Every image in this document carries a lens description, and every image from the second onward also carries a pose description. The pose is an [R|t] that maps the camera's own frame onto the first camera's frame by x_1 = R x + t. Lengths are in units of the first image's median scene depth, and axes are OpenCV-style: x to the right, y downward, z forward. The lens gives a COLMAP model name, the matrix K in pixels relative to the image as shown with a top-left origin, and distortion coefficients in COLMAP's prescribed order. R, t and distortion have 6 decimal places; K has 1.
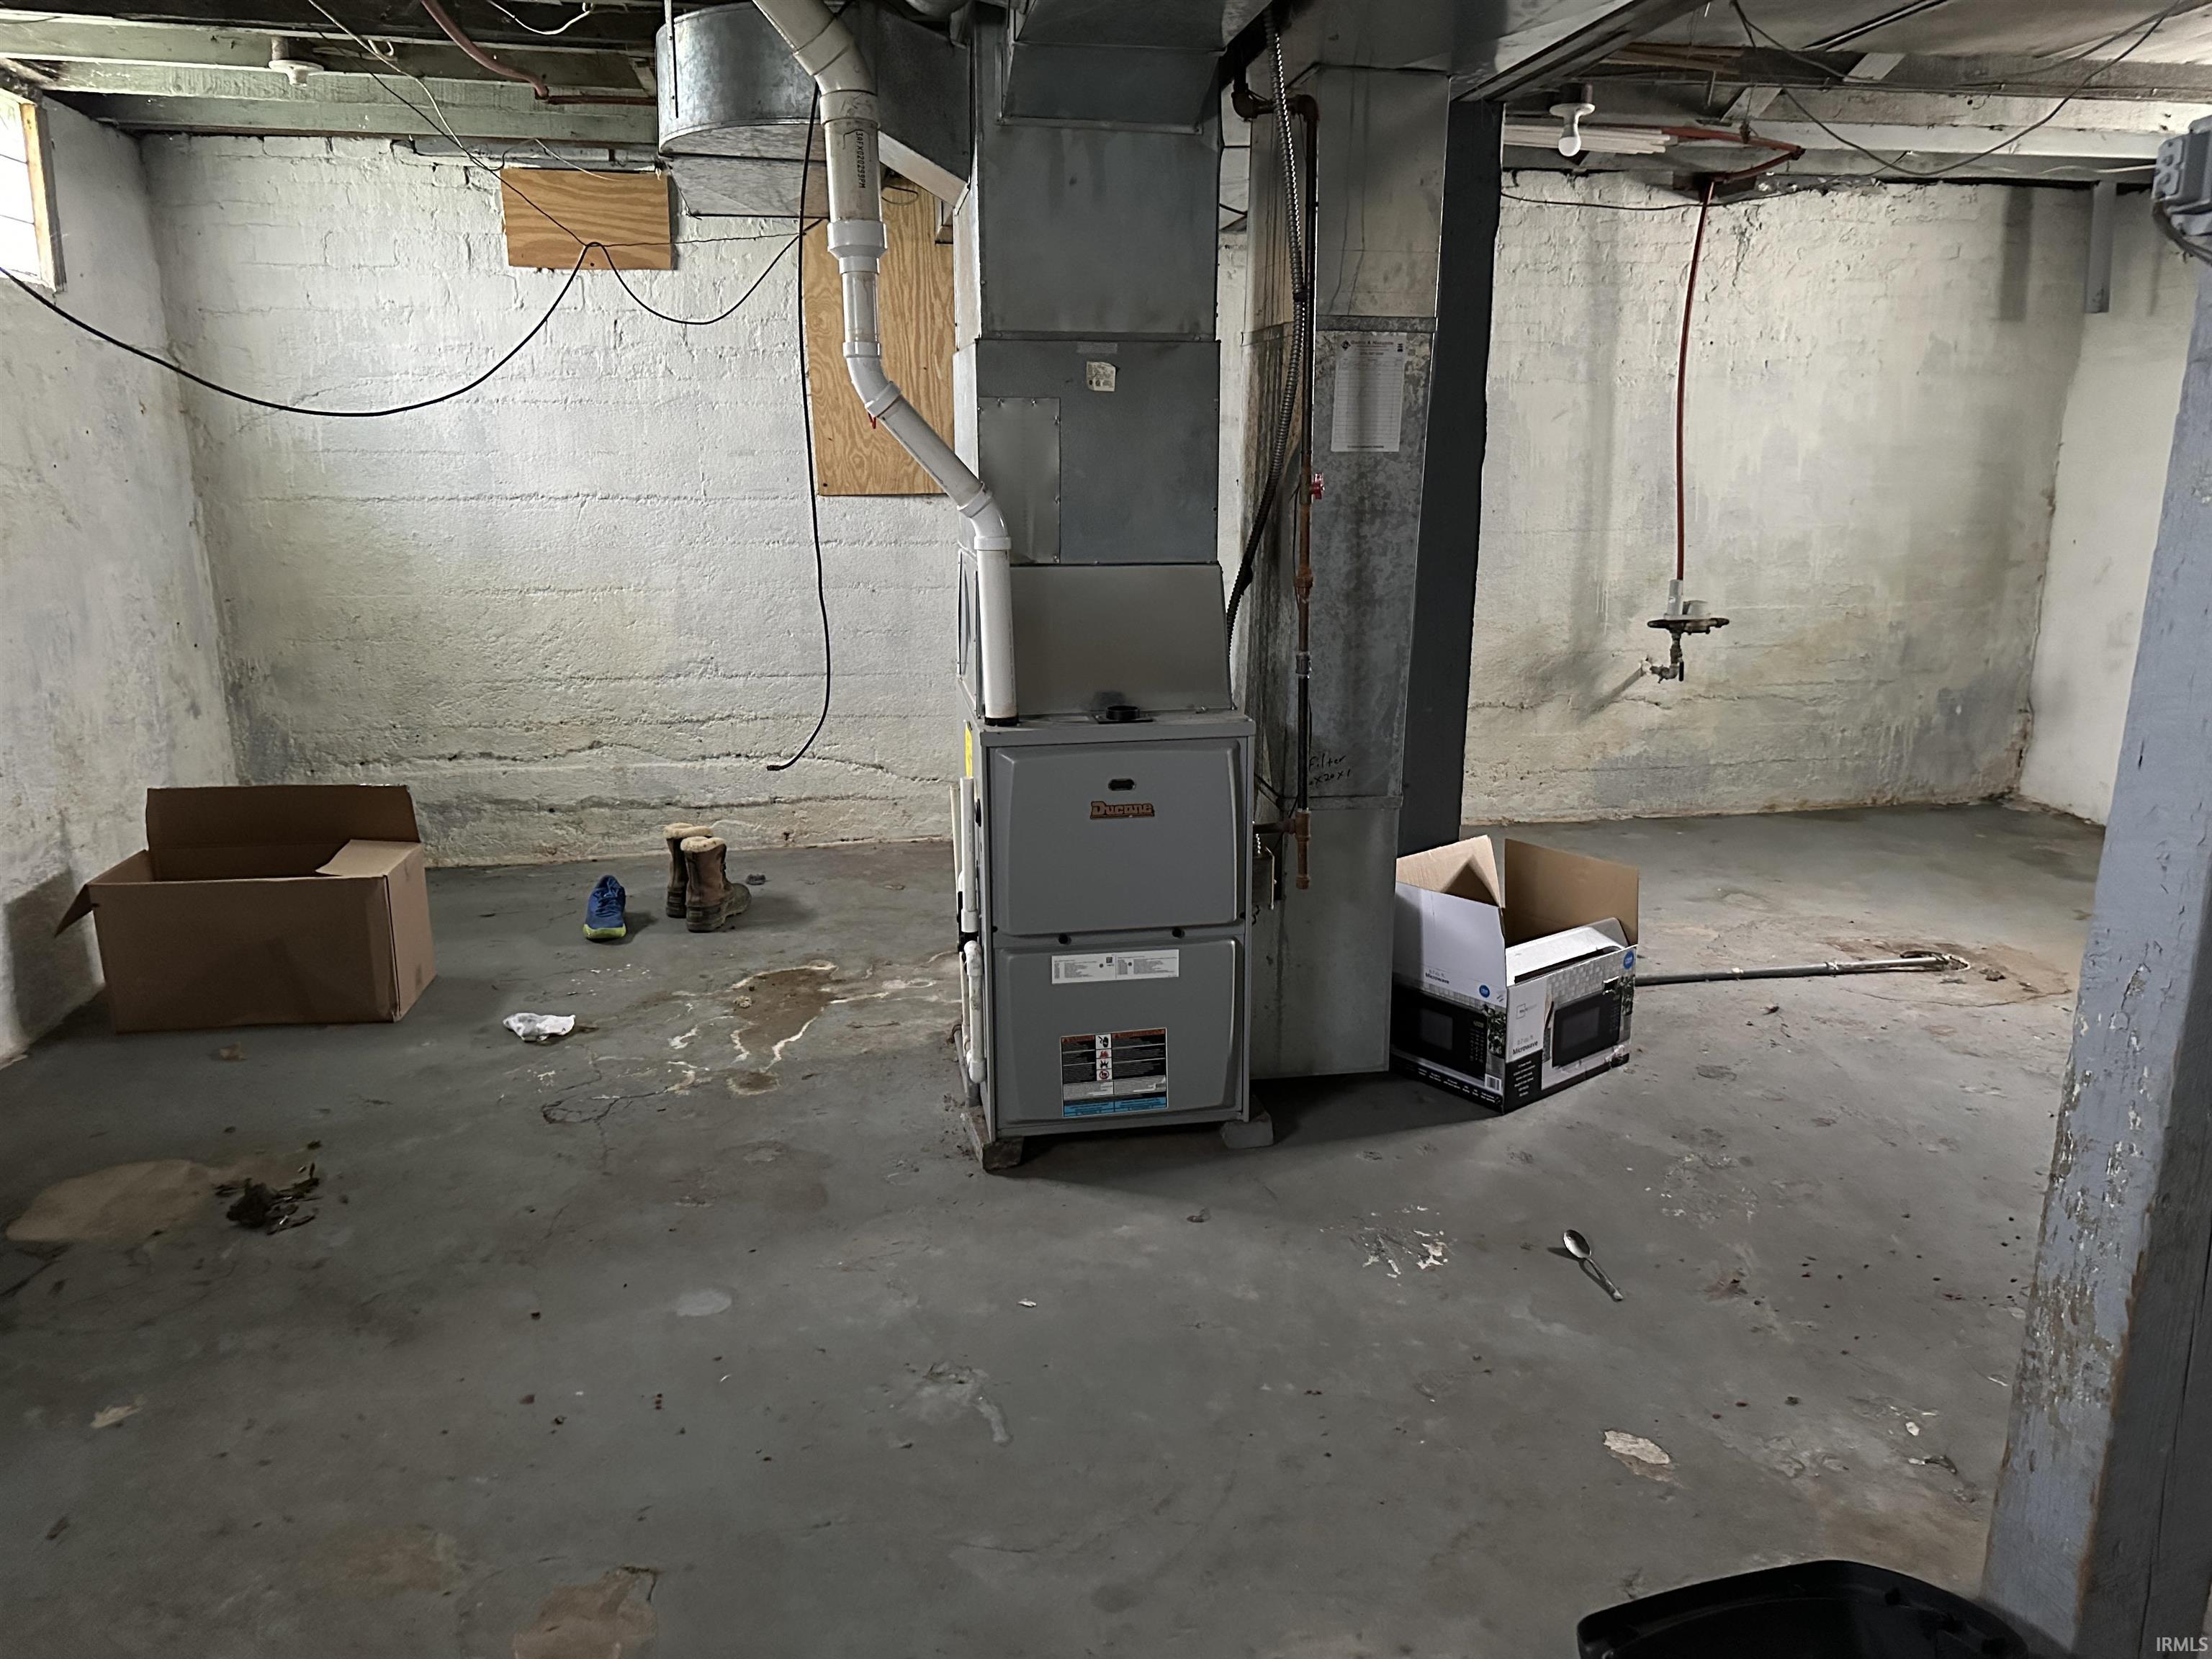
lens RADIAL K [[1566.0, 0, 1133.7], [0, 1566.0, 827.7], [0, 0, 1]] dist [0.006150, 0.000785]
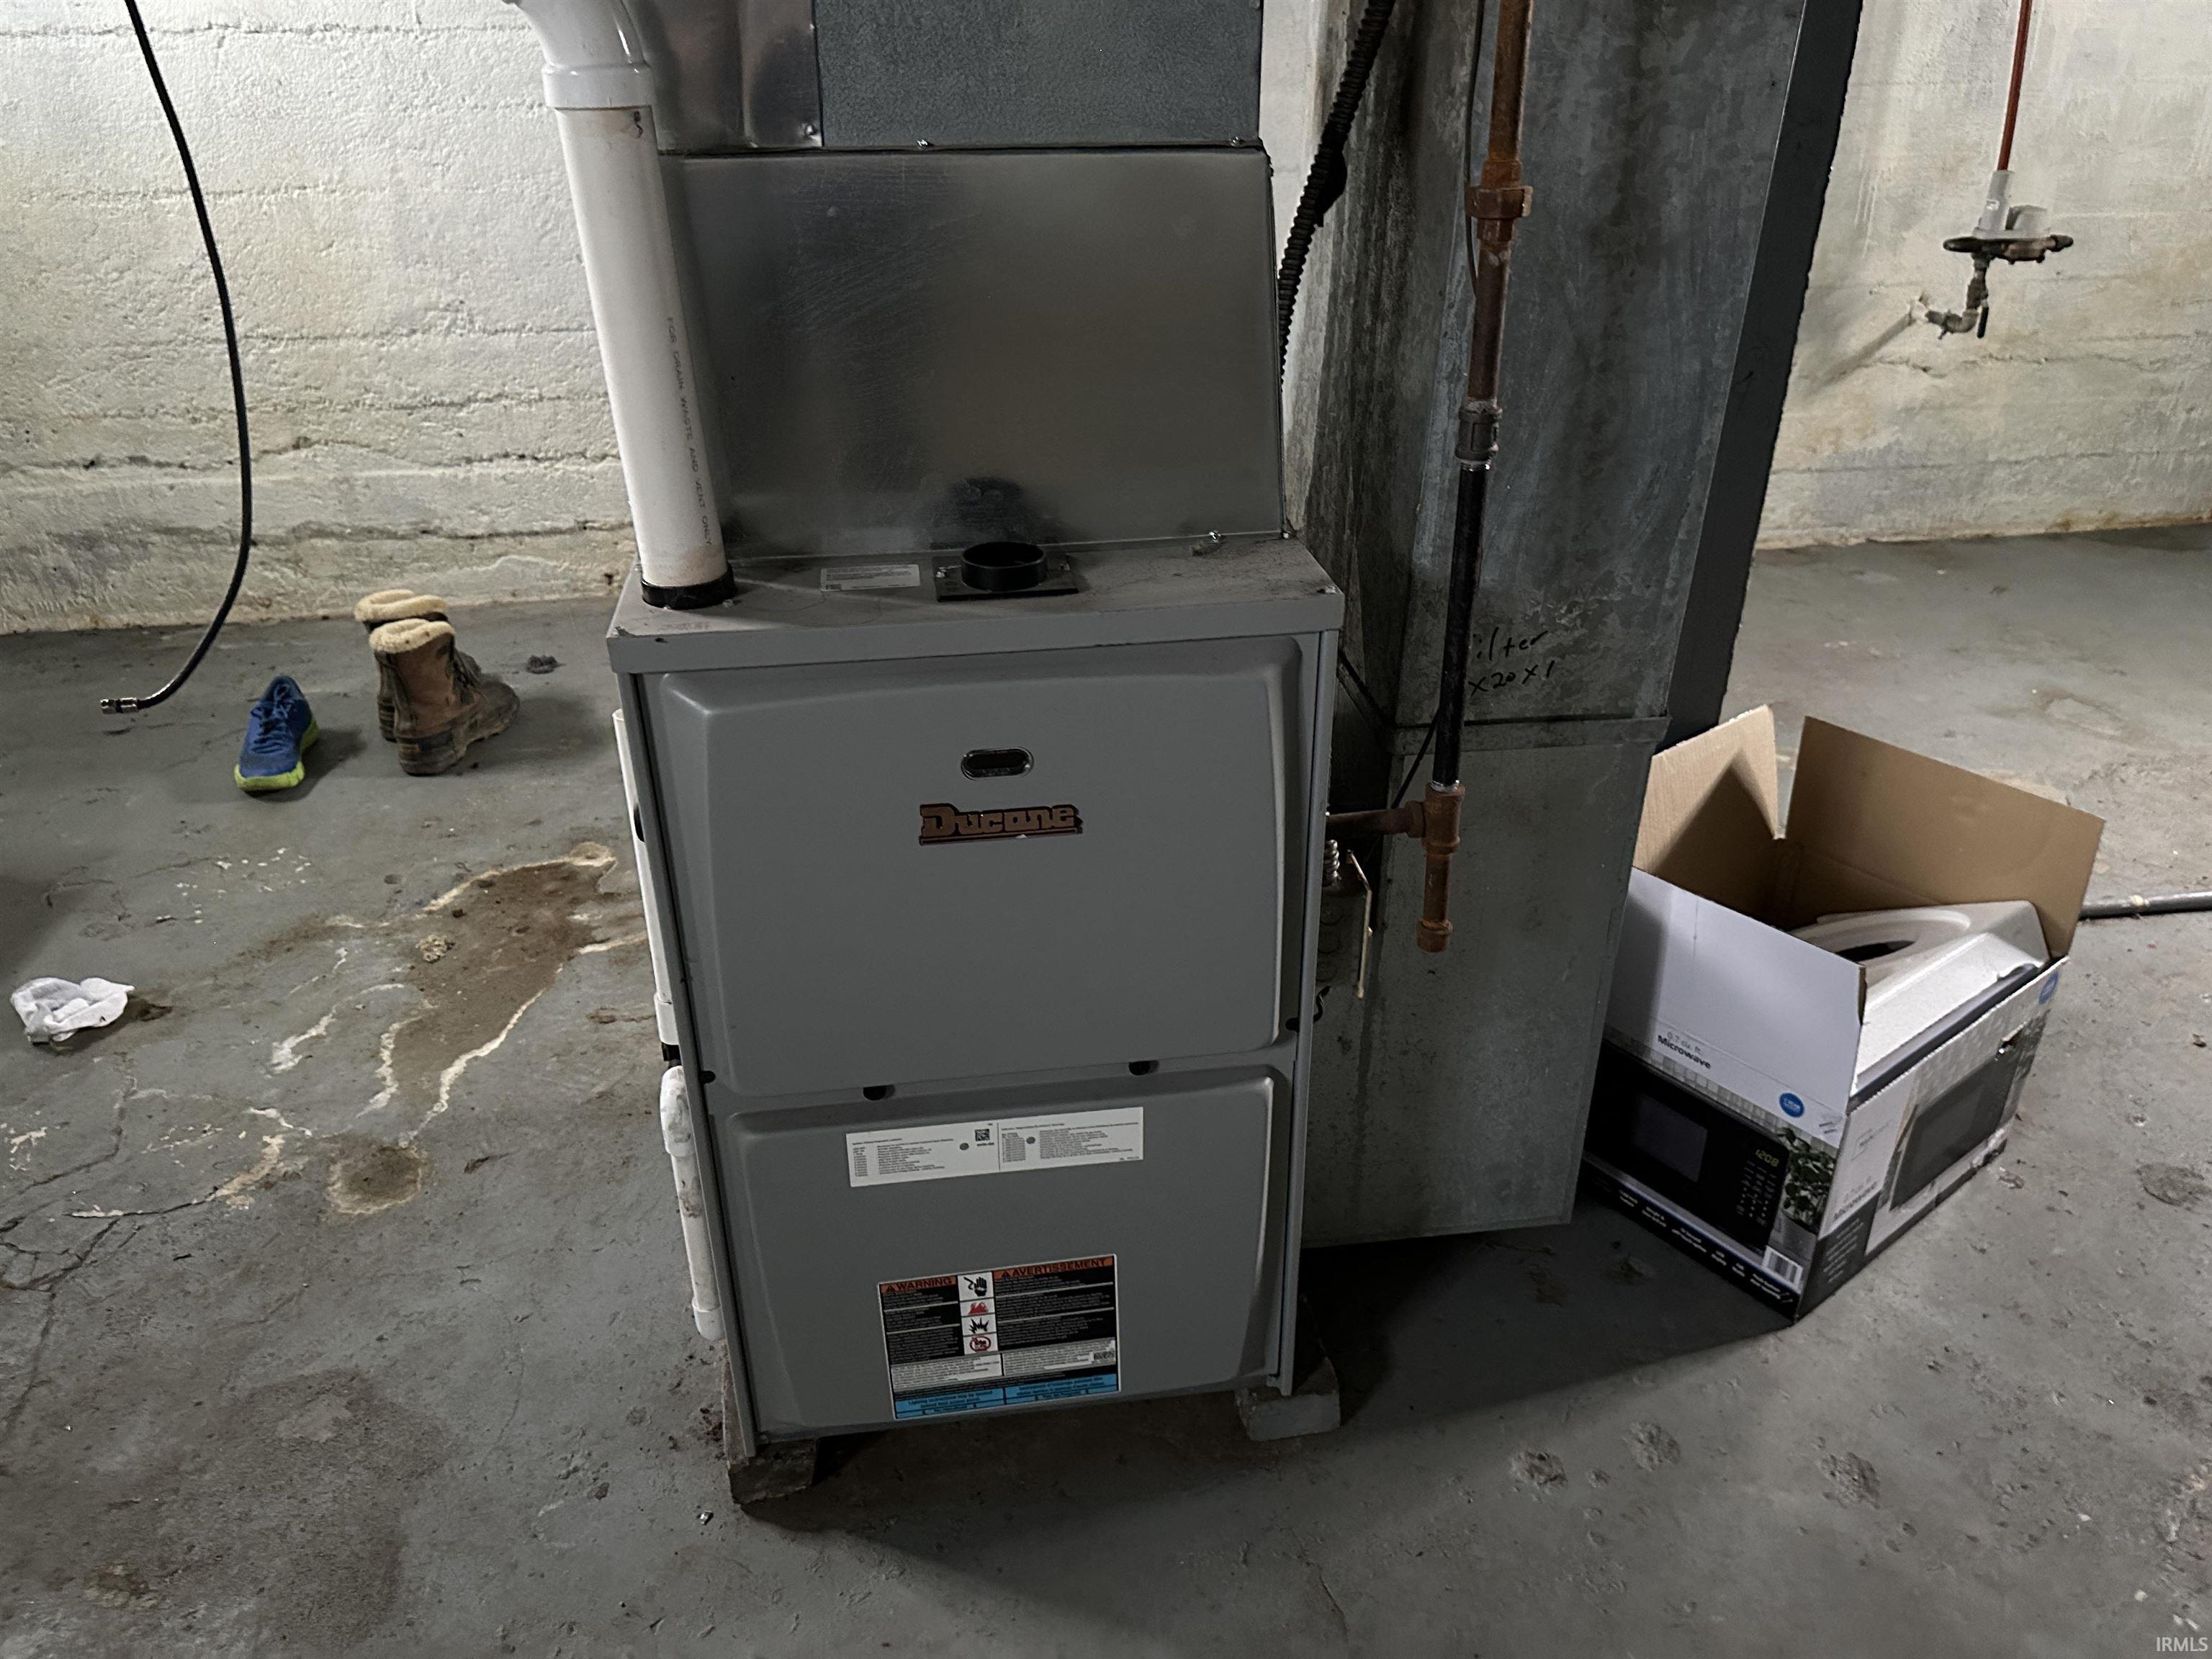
lens RADIAL K [[1554.7, 0, 1106.0], [0, 1554.7, 829.5], [0, 0, 1]] dist [-0.026359, 0.008697]
pose [[0.999087, 0.015914, -0.039642, 0.023362], [-0.005393, 0.967580, 0.252506, -0.071972], [0.042376, -0.252062, 0.966783, 0.414586]]
